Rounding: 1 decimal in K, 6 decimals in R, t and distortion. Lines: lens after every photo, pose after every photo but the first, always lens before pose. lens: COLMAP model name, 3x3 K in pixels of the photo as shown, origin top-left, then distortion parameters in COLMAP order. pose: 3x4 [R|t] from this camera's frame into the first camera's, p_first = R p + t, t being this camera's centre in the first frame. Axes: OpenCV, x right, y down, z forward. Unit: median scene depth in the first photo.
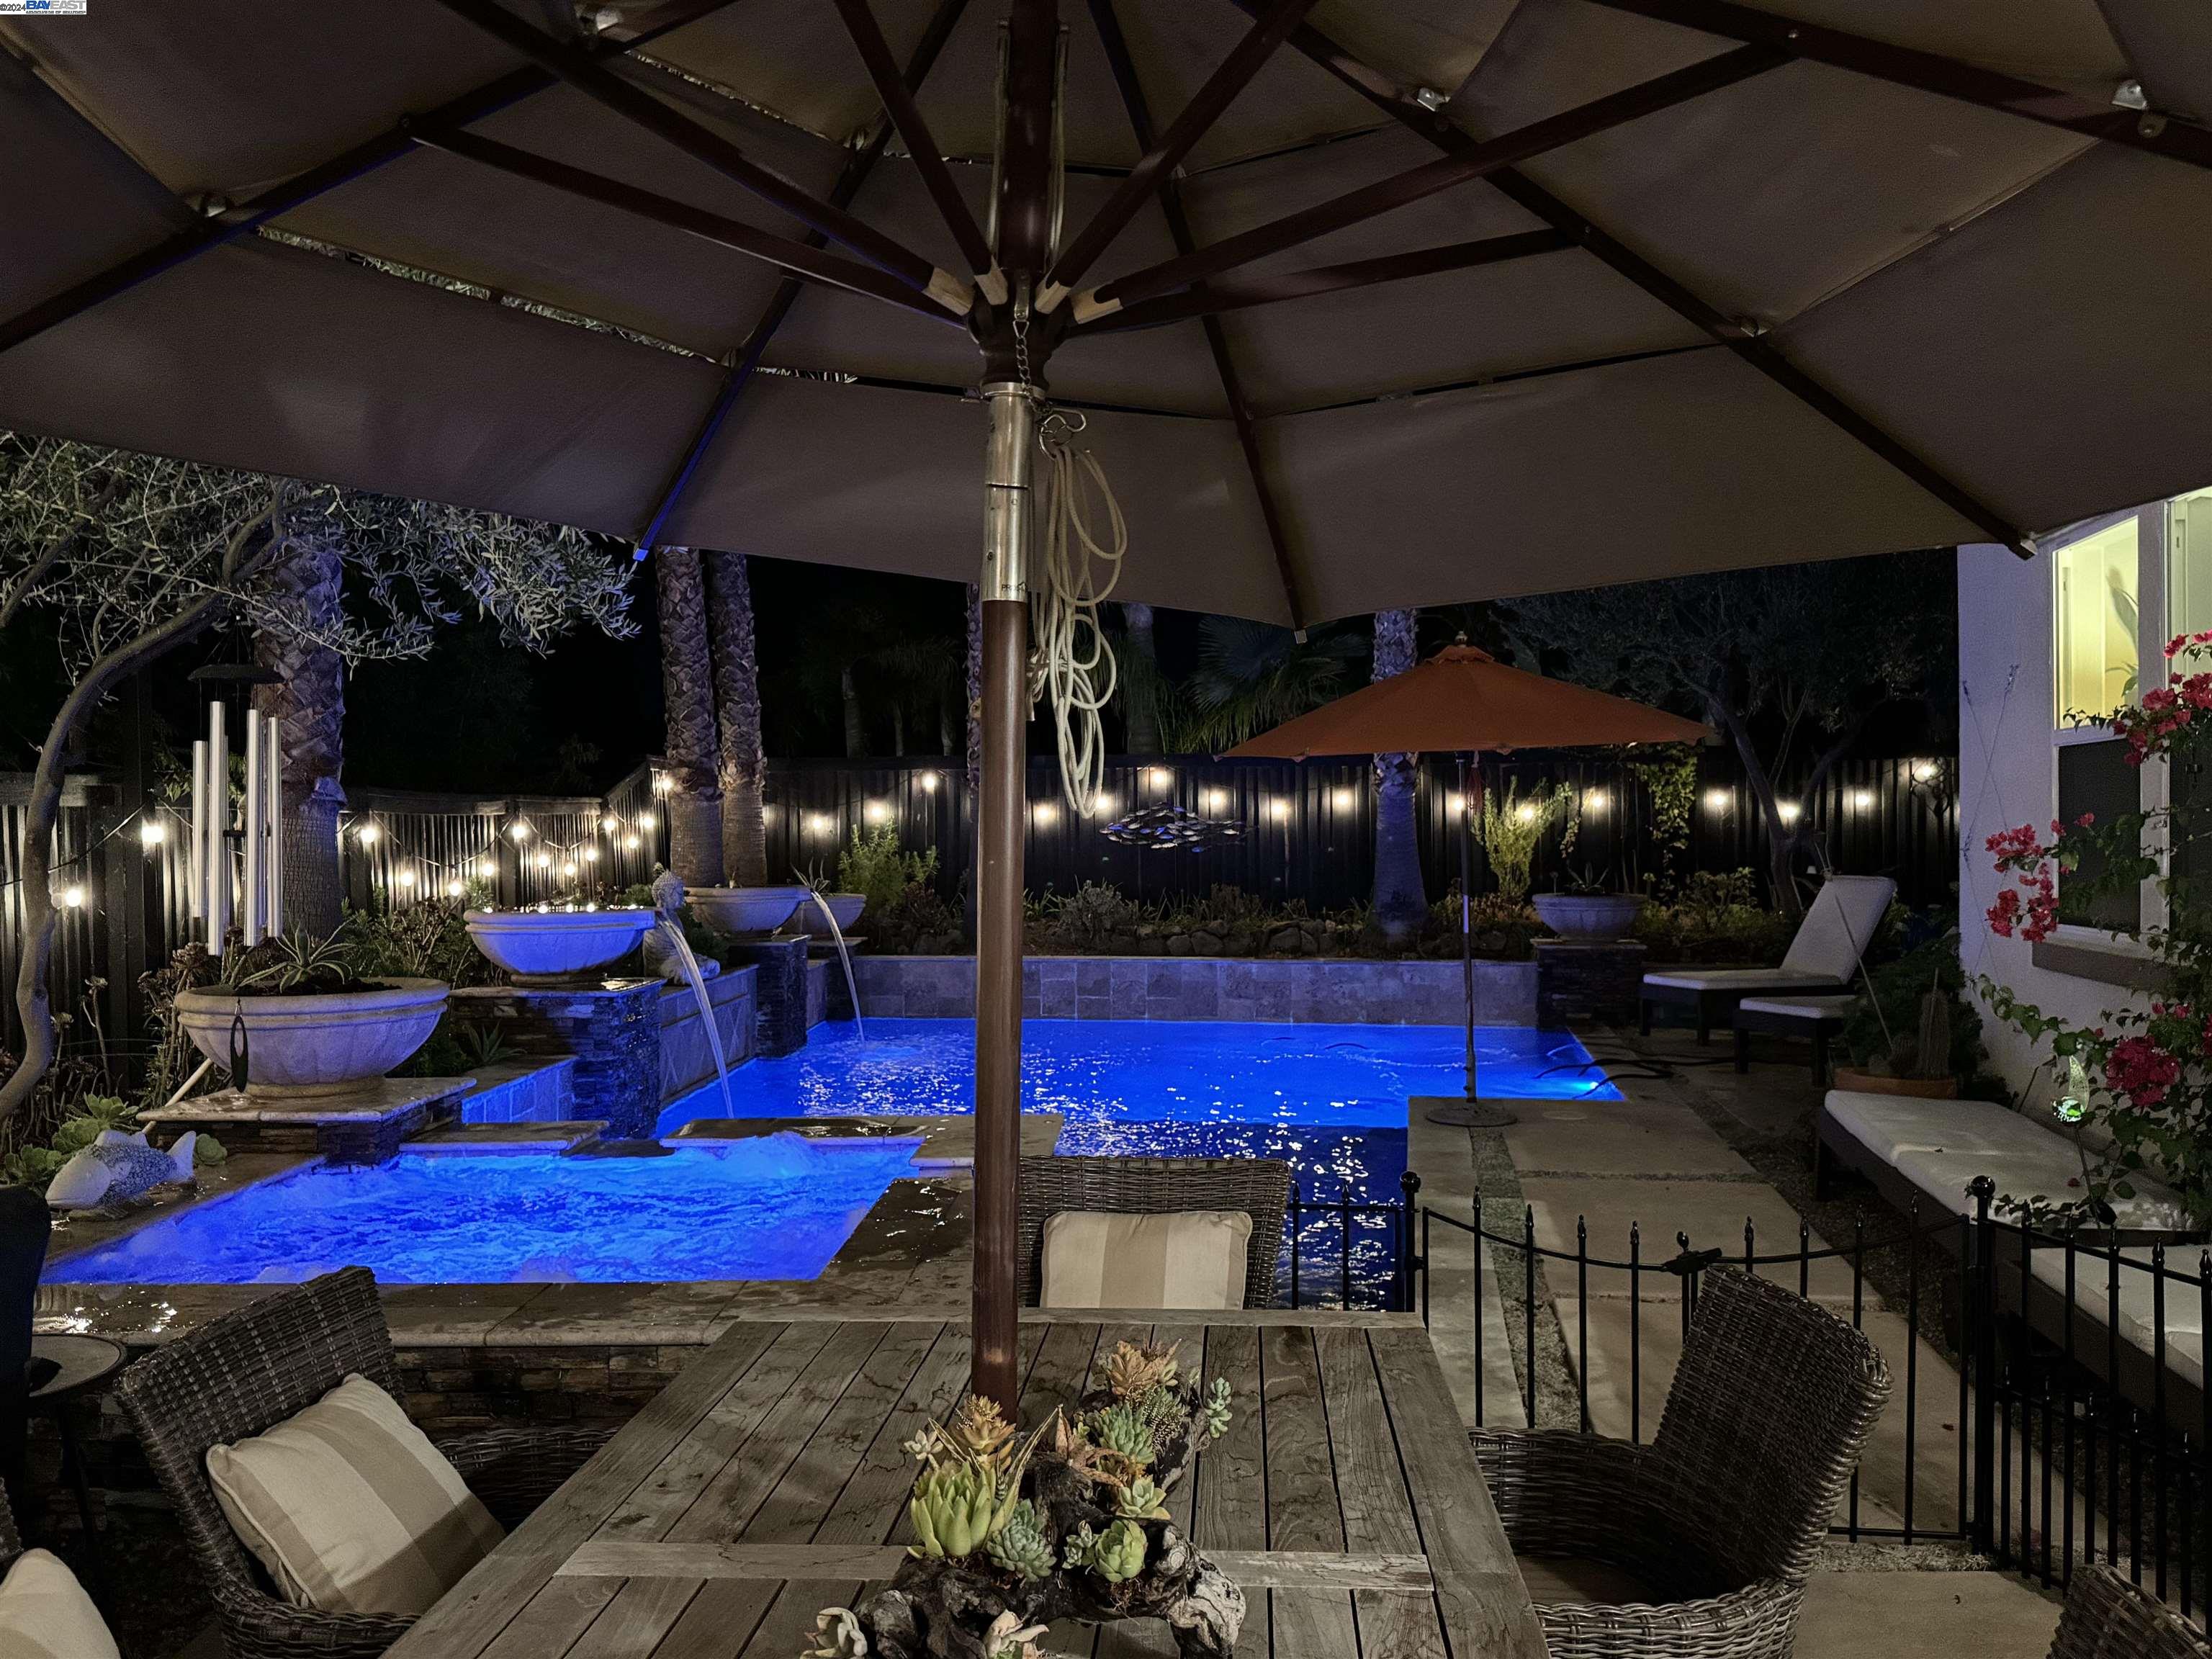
lens RADIAL K [[1779.1, 0, 1106.0], [0, 1779.1, 829.5], [0, 0, 1]] dist [0.170100, -0.340411]
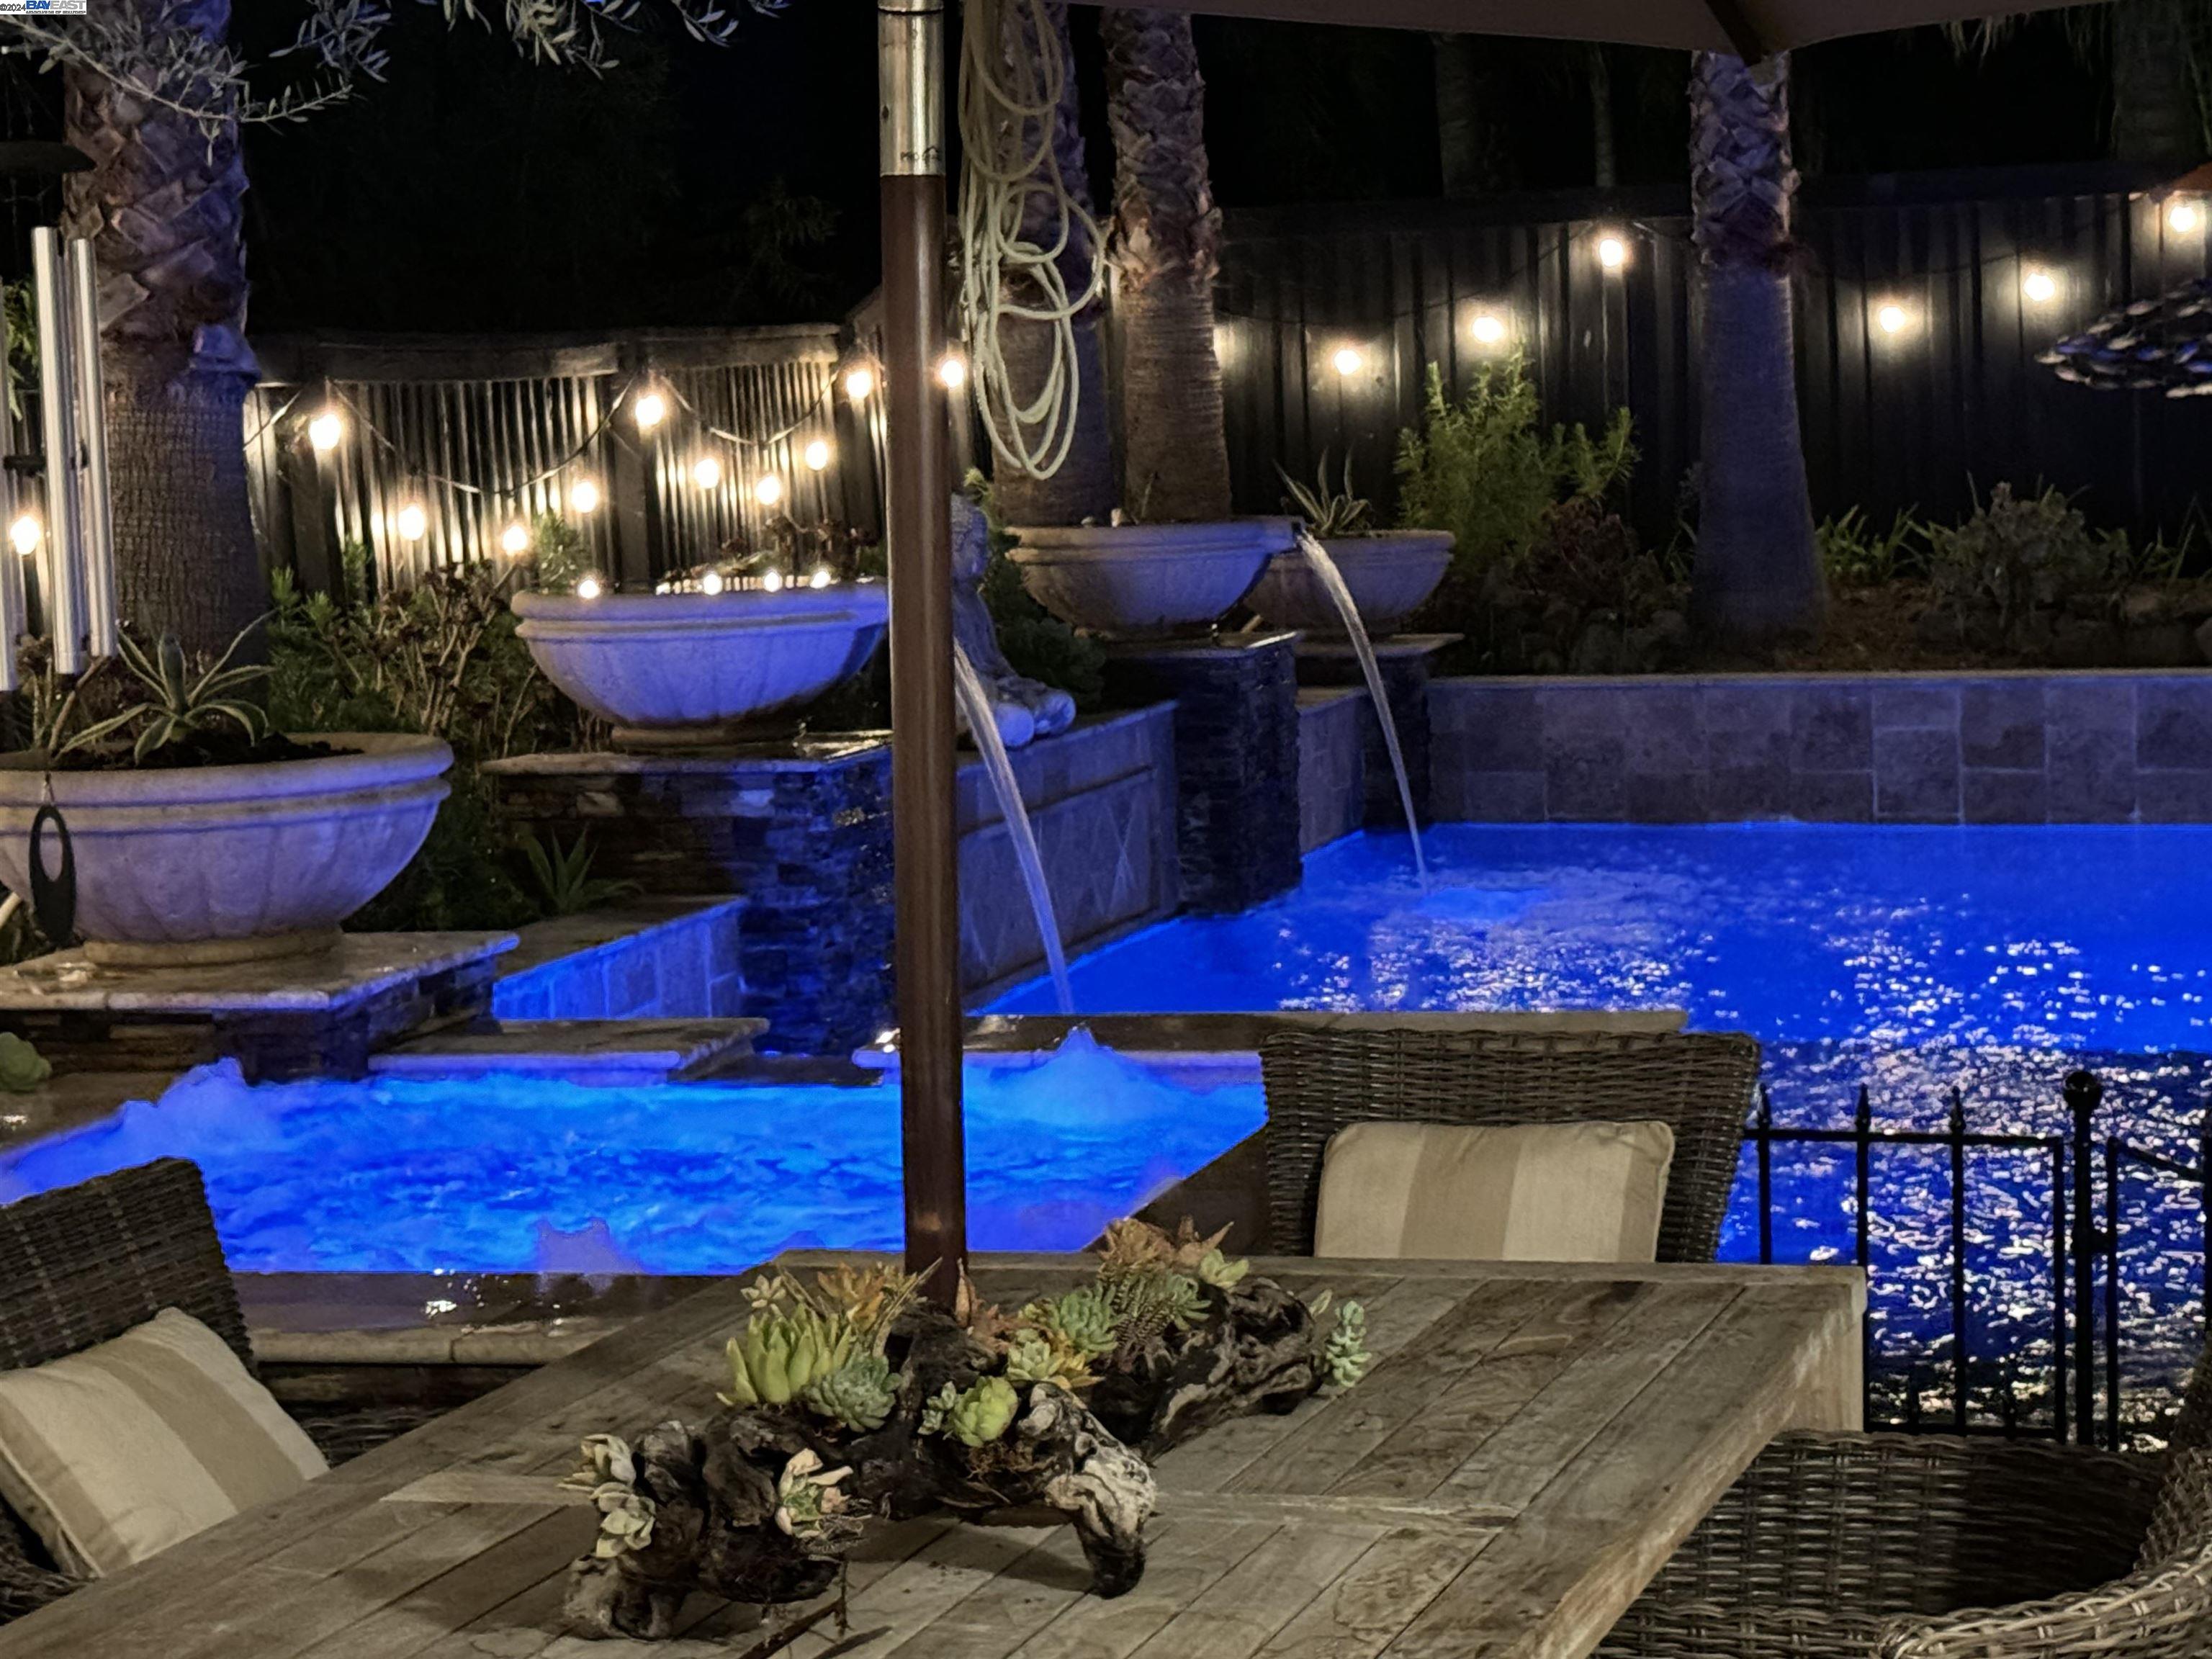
lens RADIAL K [[4698.4, 0, 1201.3], [0, 4698.4, 757.5], [0, 0, 1]] dist [0.156526, -0.030818]
pose [[0.975136, -0.012090, -0.221278, 0.082294], [0.031499, 0.995934, 0.084394, -0.009243], [0.219358, -0.089266, 0.971552, -0.142350]]
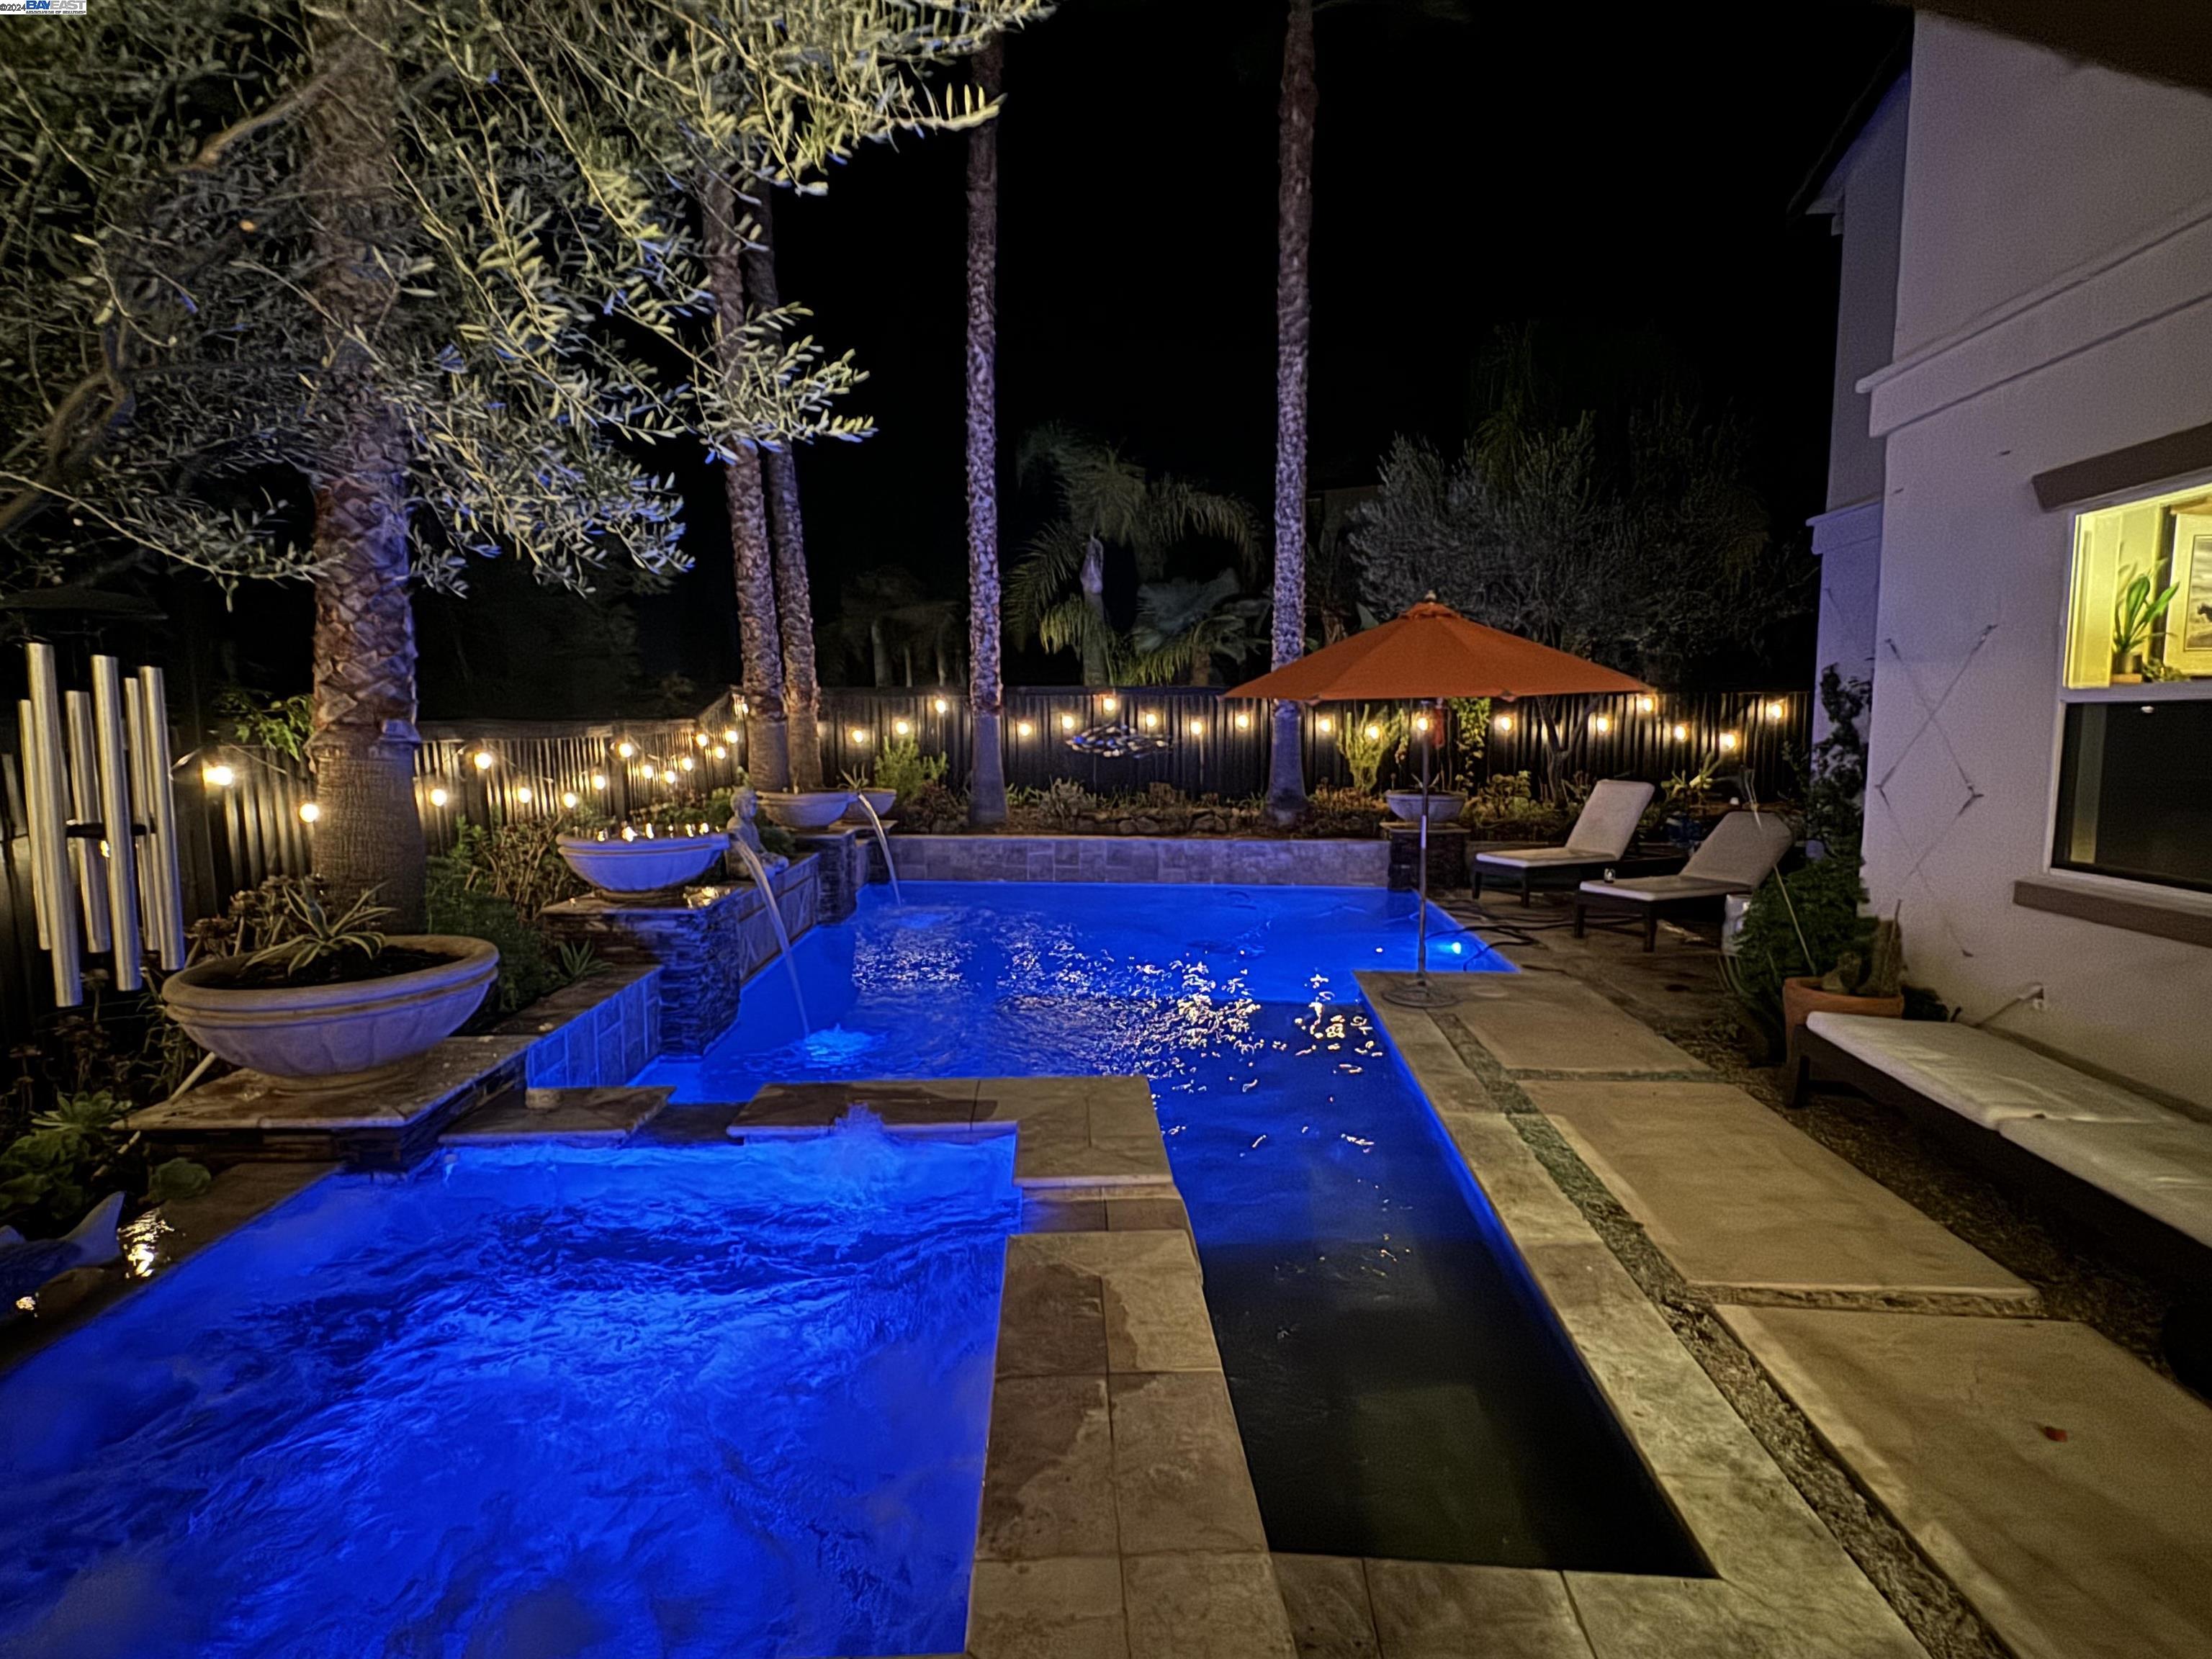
lens RADIAL K [[1081.7, 0, 1106.0], [0, 1081.7, 829.5], [0, 0, 1]] dist [-0.003760, 0.000382]
pose [[0.997332, -0.002845, 0.072943, -0.058025], [-0.004137, 0.995430, 0.095399, -0.020467], [-0.072881, -0.095446, 0.992763, 0.278579]]
